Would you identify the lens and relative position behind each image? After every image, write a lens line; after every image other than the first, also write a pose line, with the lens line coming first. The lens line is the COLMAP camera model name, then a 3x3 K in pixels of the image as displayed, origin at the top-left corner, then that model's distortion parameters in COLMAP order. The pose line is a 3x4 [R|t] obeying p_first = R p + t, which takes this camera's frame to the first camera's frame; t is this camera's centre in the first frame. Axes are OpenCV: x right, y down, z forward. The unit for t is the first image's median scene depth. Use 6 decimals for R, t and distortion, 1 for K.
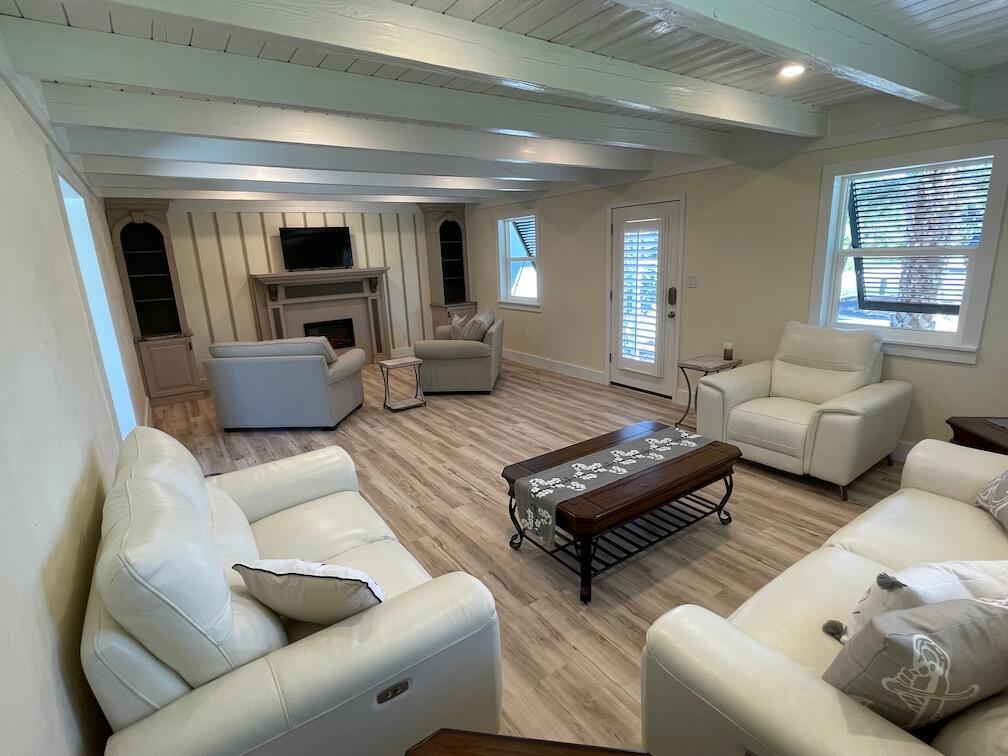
lens RADIAL K [[502.9, 0, 505.3], [0, 502.9, 377.2], [0, 0, 1]] dist [-0.002520, -0.000418]
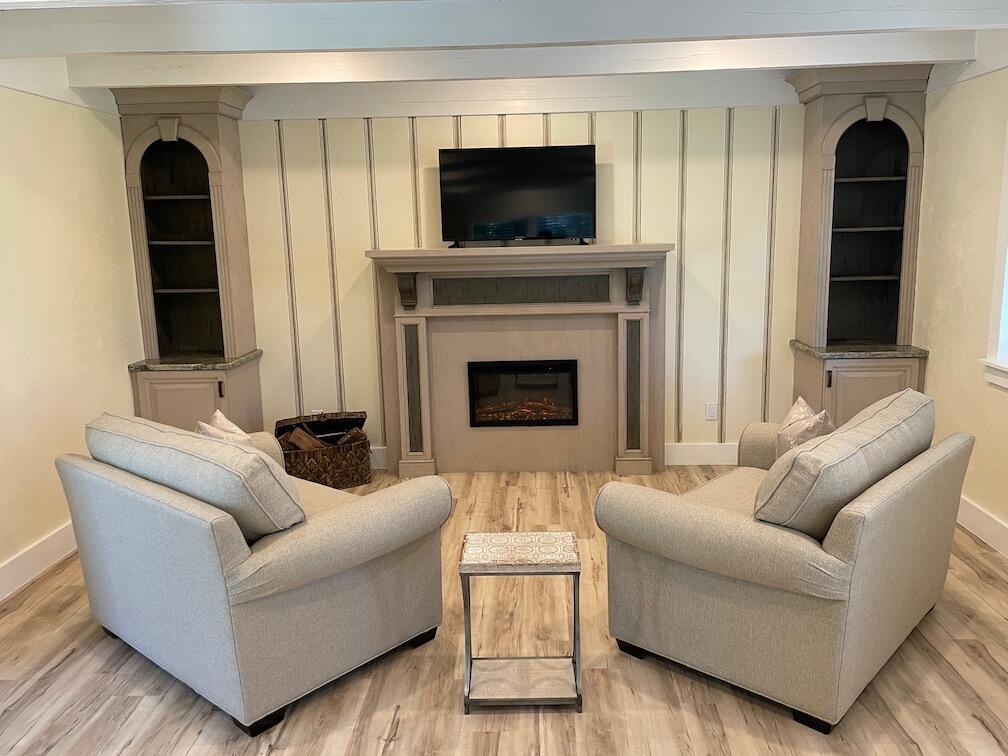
lens RADIAL K [[814.1, 0, 506.4], [0, 814.1, 378.1], [0, 0, 1]] dist [0.048713, -0.019195]
pose [[0.802771, 0.135407, -0.580710, 0.054341], [-0.157496, 0.987440, 0.012523, -0.116536], [0.575112, 0.081406, 0.814014, 0.467708]]
